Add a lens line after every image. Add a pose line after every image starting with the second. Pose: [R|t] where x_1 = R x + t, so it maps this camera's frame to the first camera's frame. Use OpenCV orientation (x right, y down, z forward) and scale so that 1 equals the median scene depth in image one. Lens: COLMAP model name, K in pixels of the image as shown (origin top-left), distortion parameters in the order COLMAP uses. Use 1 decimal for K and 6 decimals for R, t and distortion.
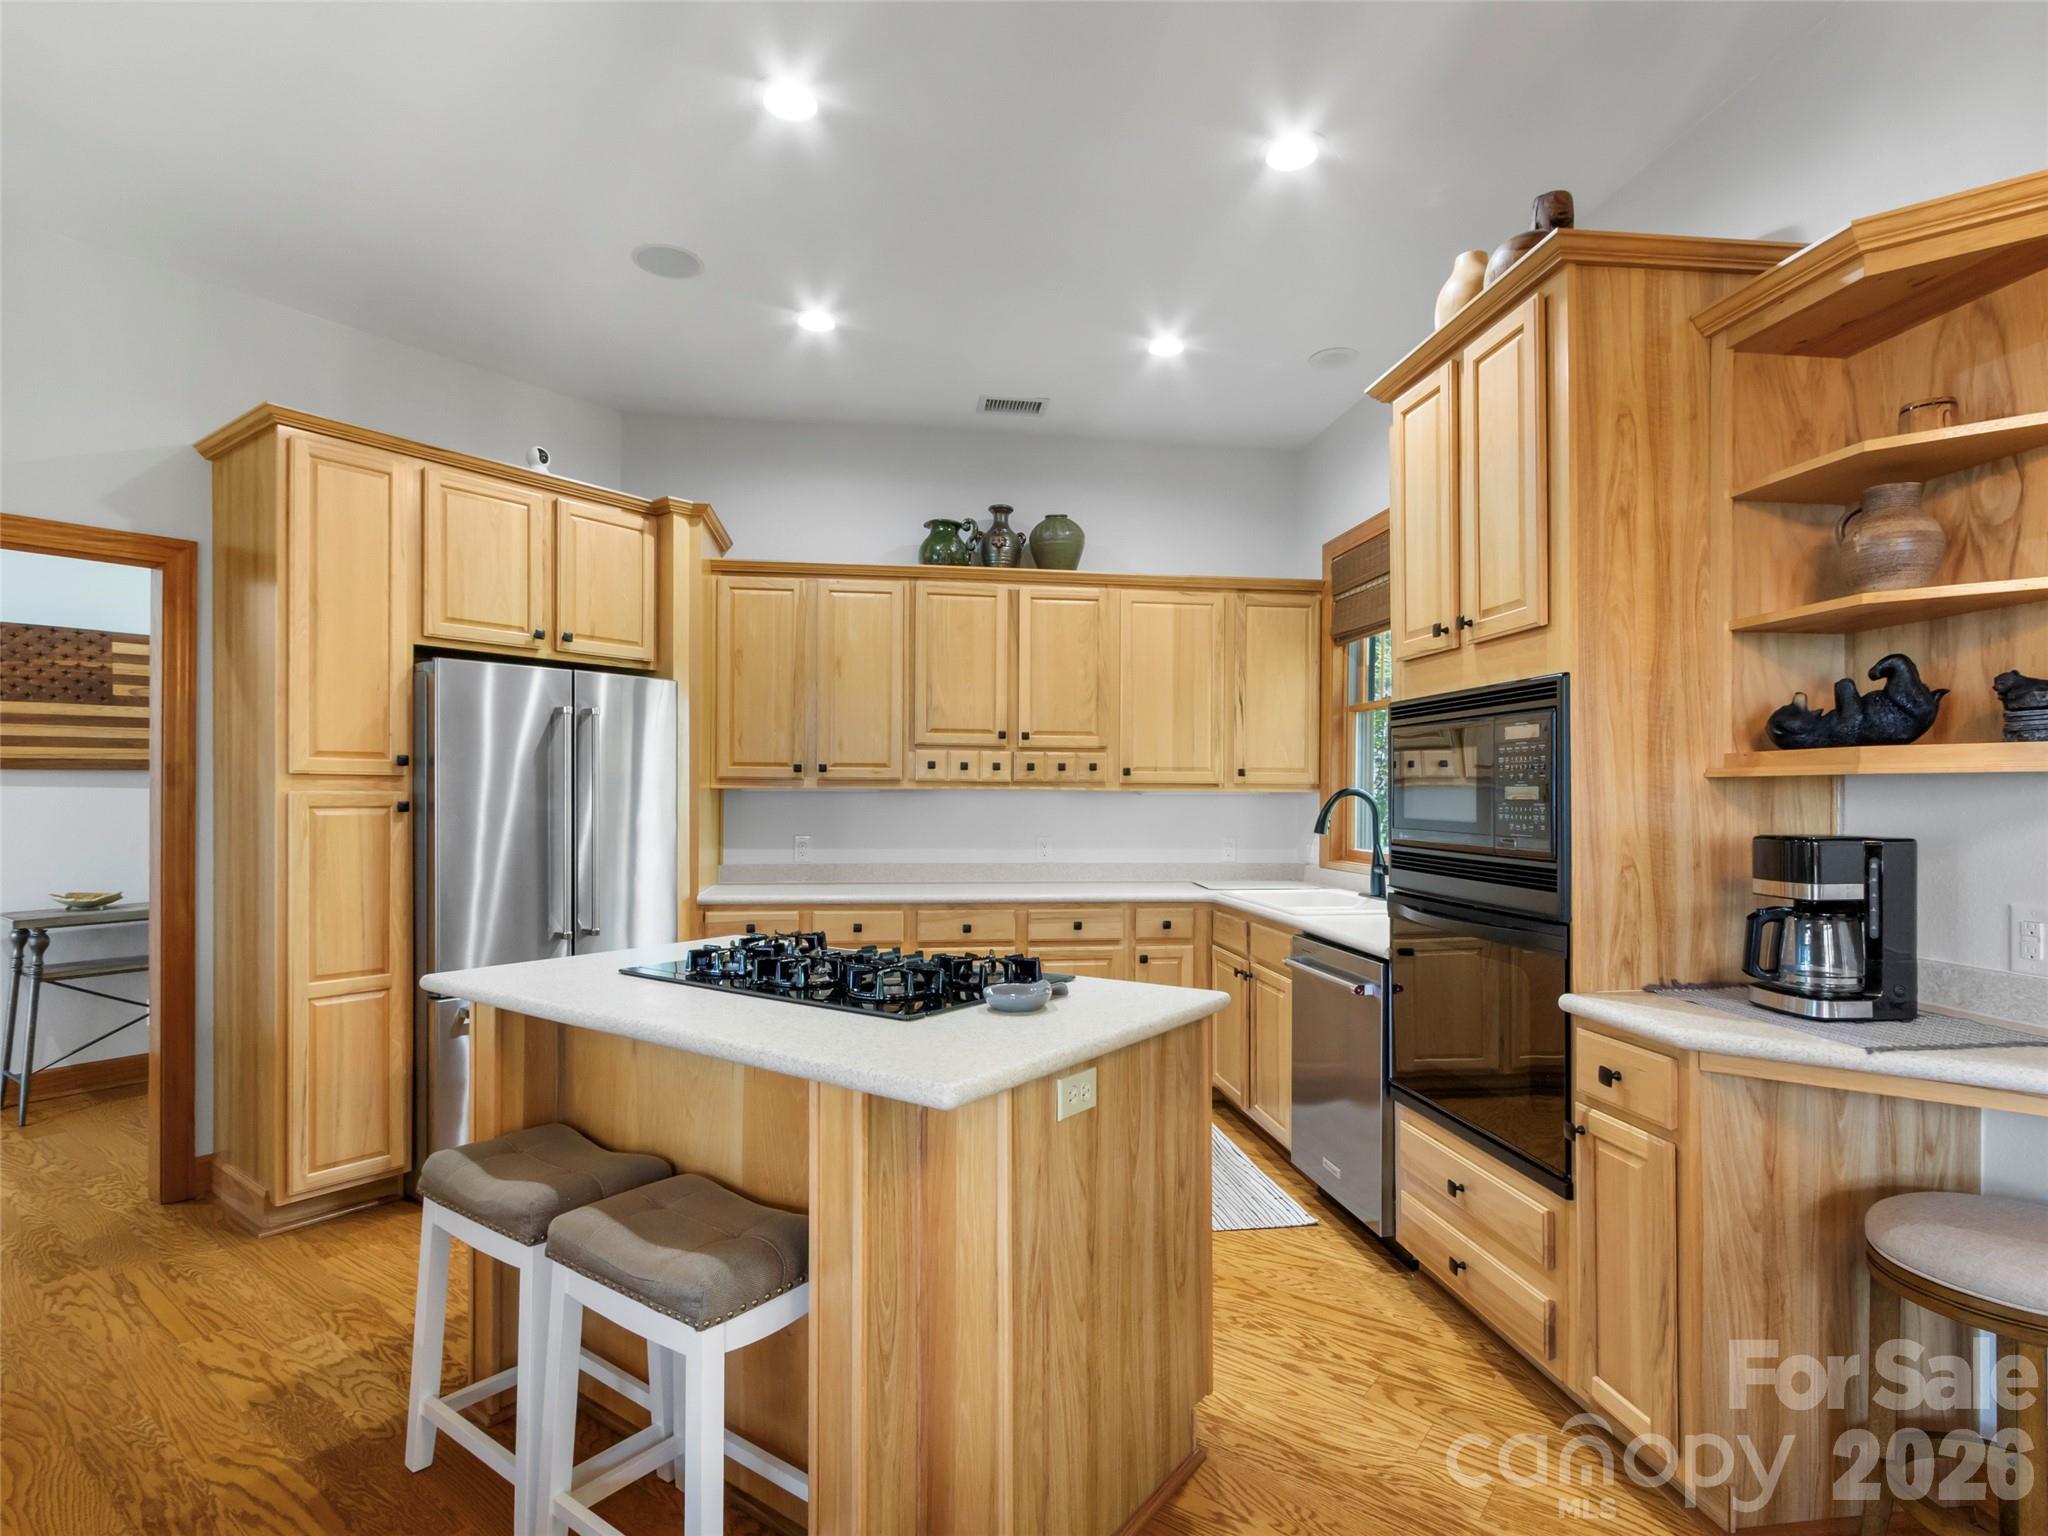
lens RADIAL K [[1069.1, 0, 1032.4], [0, 1069.1, 797.7], [0, 0, 1]] dist [0.001670, -0.001509]
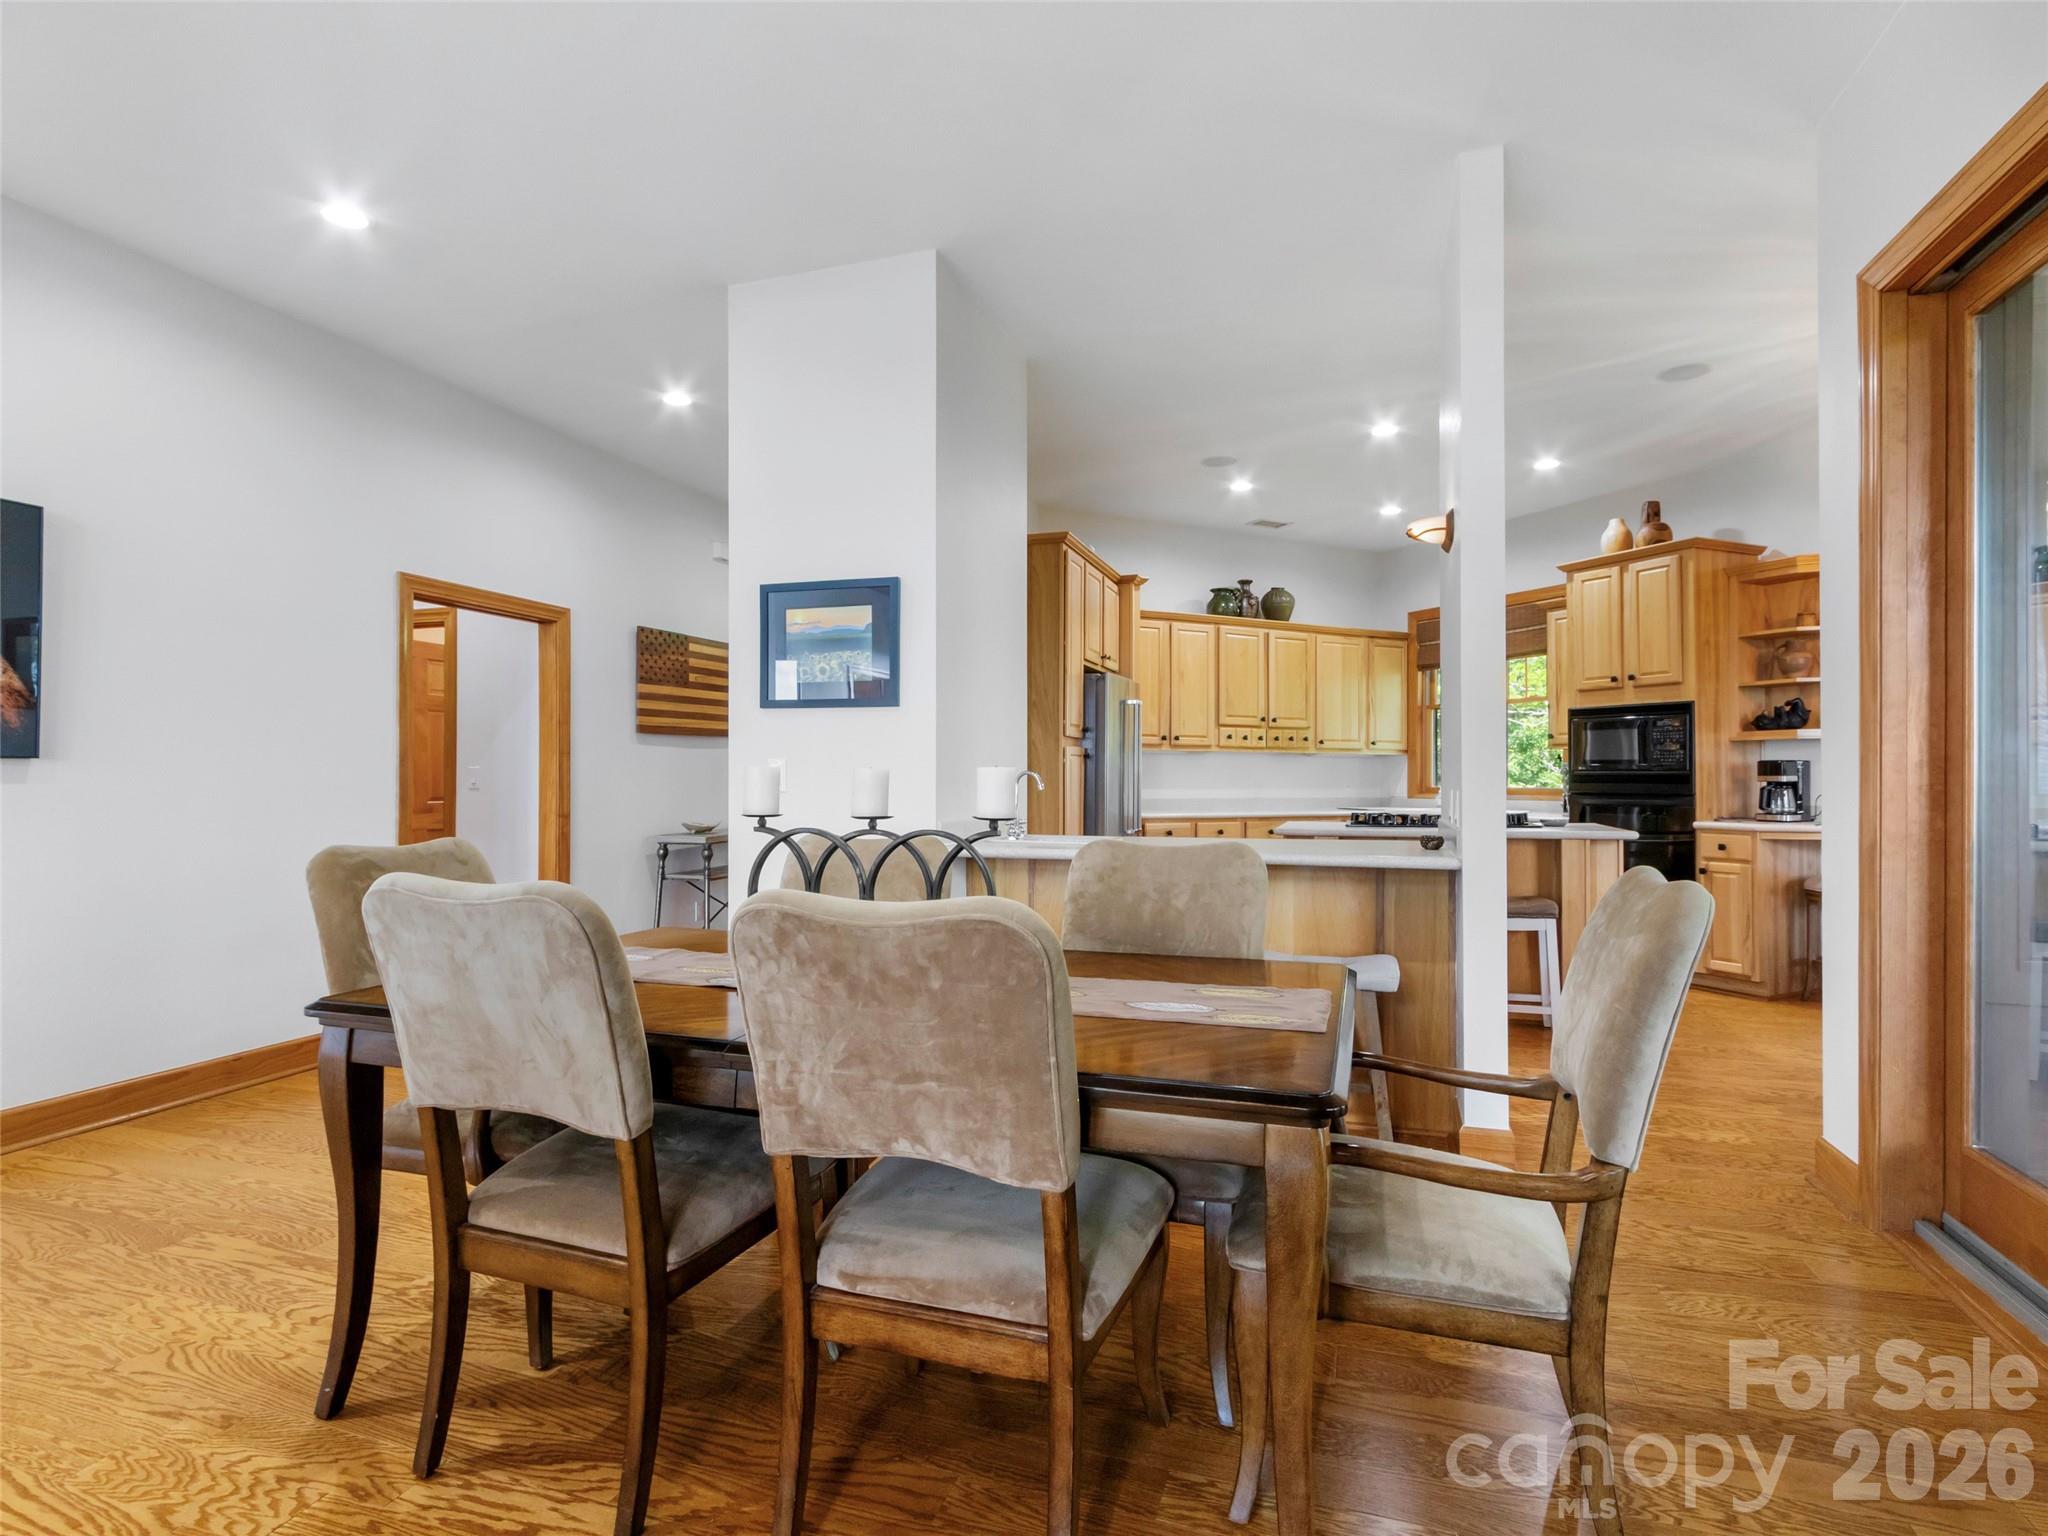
lens RADIAL K [[1069.1, 0, 1027.7], [0, 1069.1, 778.2], [0, 0, 1]] dist [0.001670, -0.001509]
pose [[0.947707, -0.003308, 0.319123, -1.316911], [0.003694, 0.999993, -0.000605, 0.048530], [-0.319119, 0.001752, 0.947713, -0.680661]]
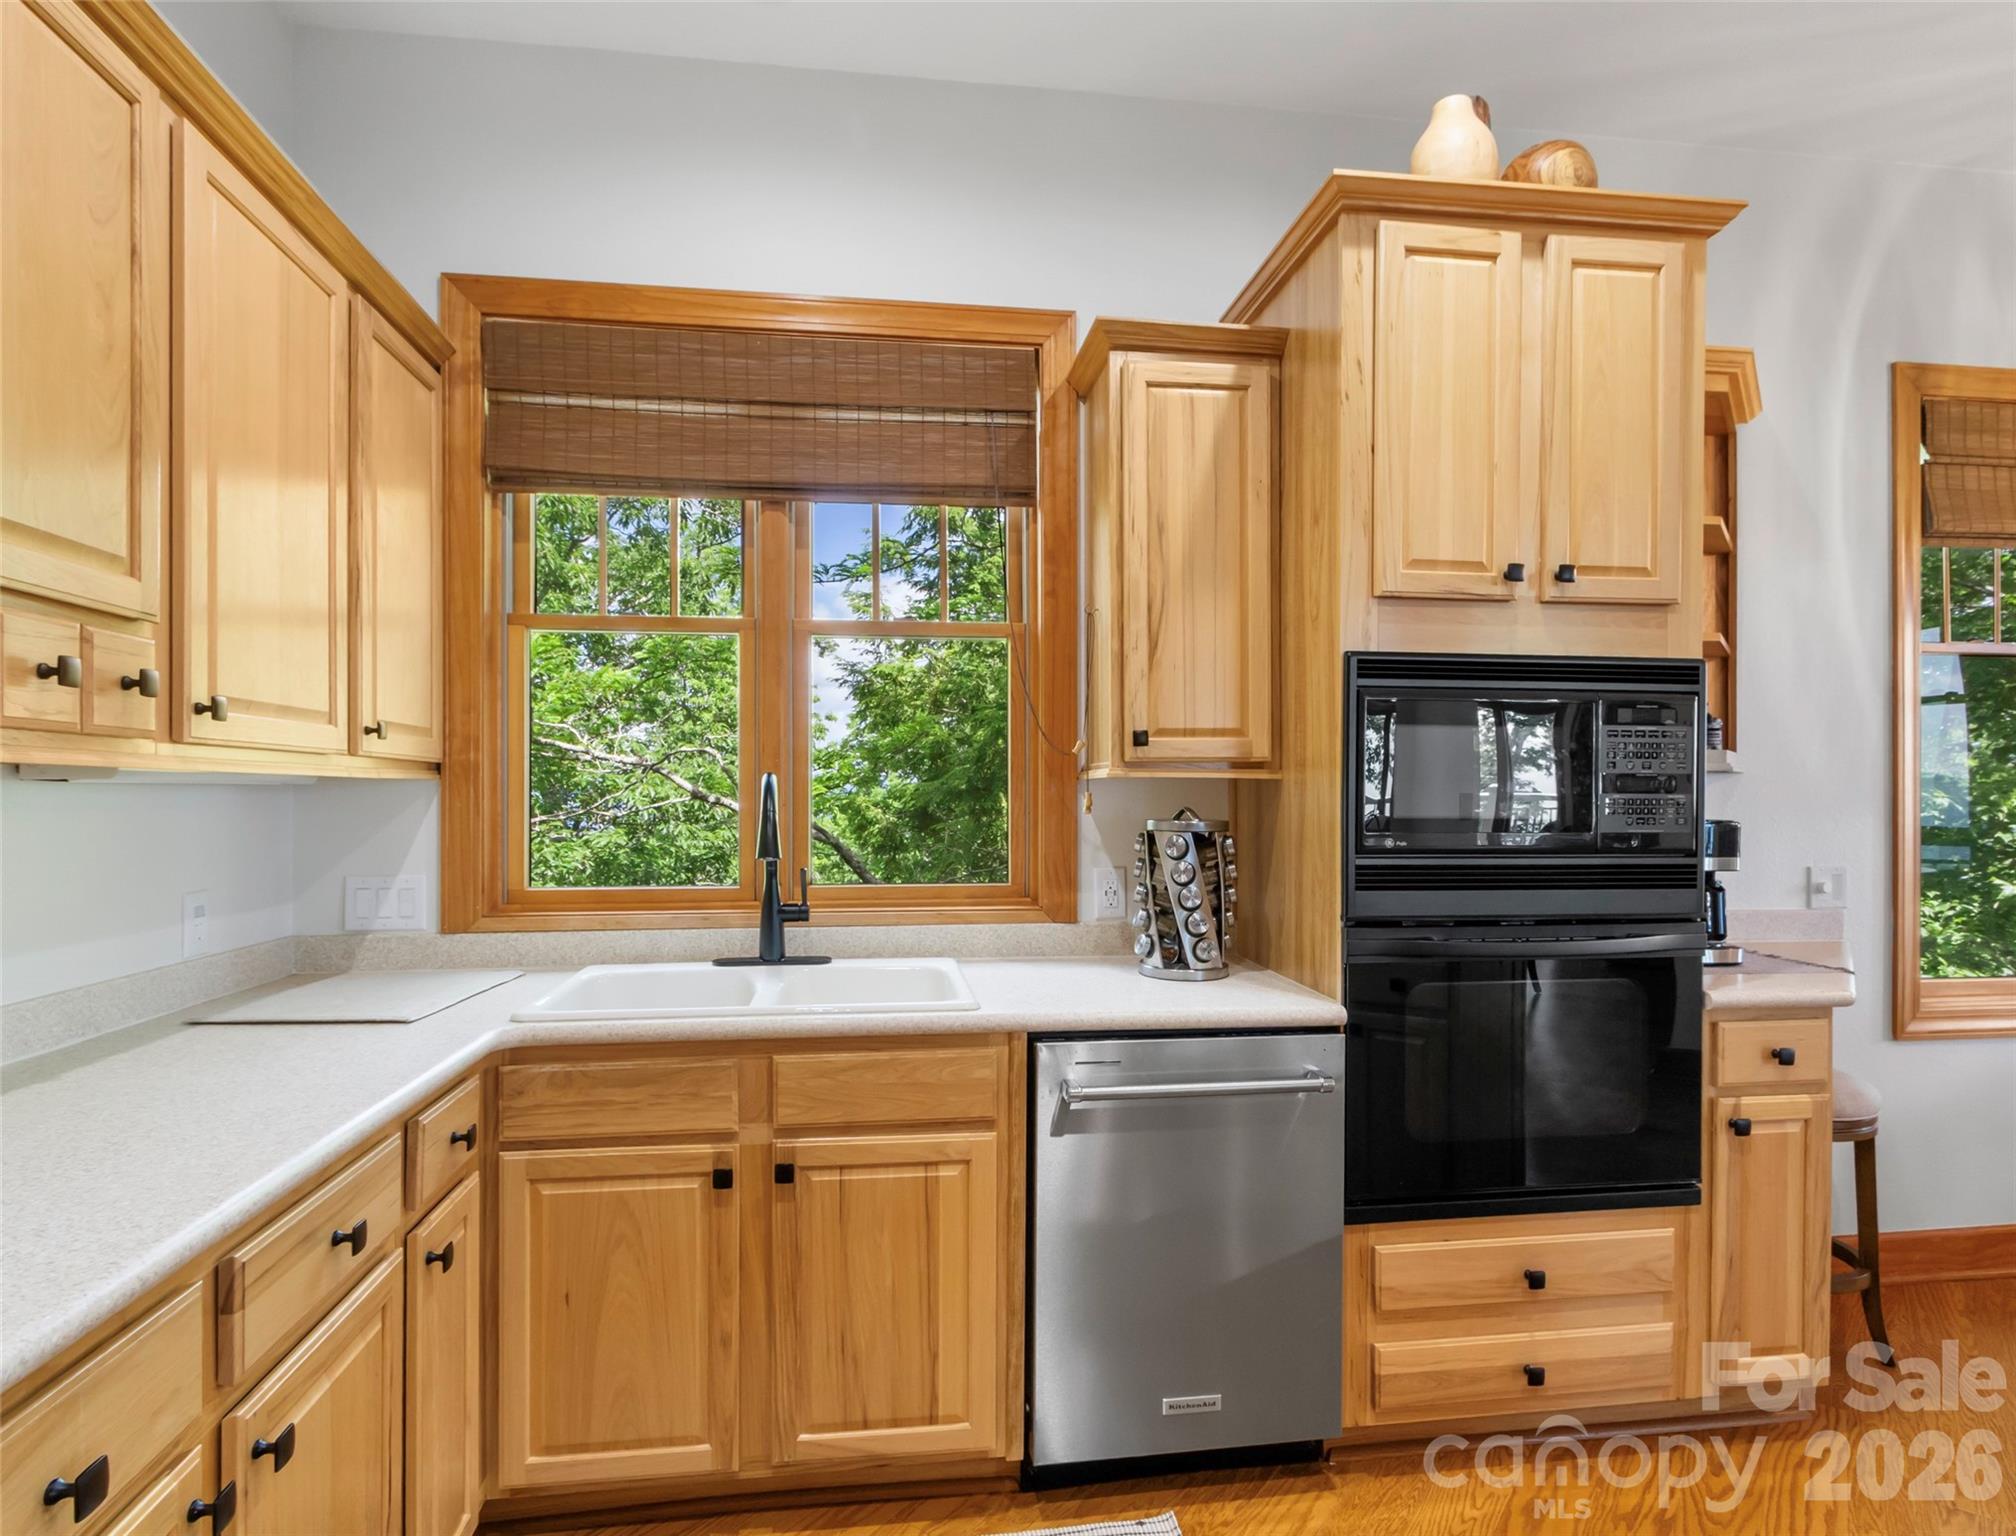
lens RADIAL K [[1086.7, 0, 1003.3], [0, 1086.7, 792.9], [0, 0, 1]] dist [0.001305, -0.000349]
pose [[0.013175, -0.001242, 0.999912, -0.337241], [-0.001410, 0.999998, 0.001260, 0.001897], [-0.999912, -0.001427, 0.013173, 1.115061]]
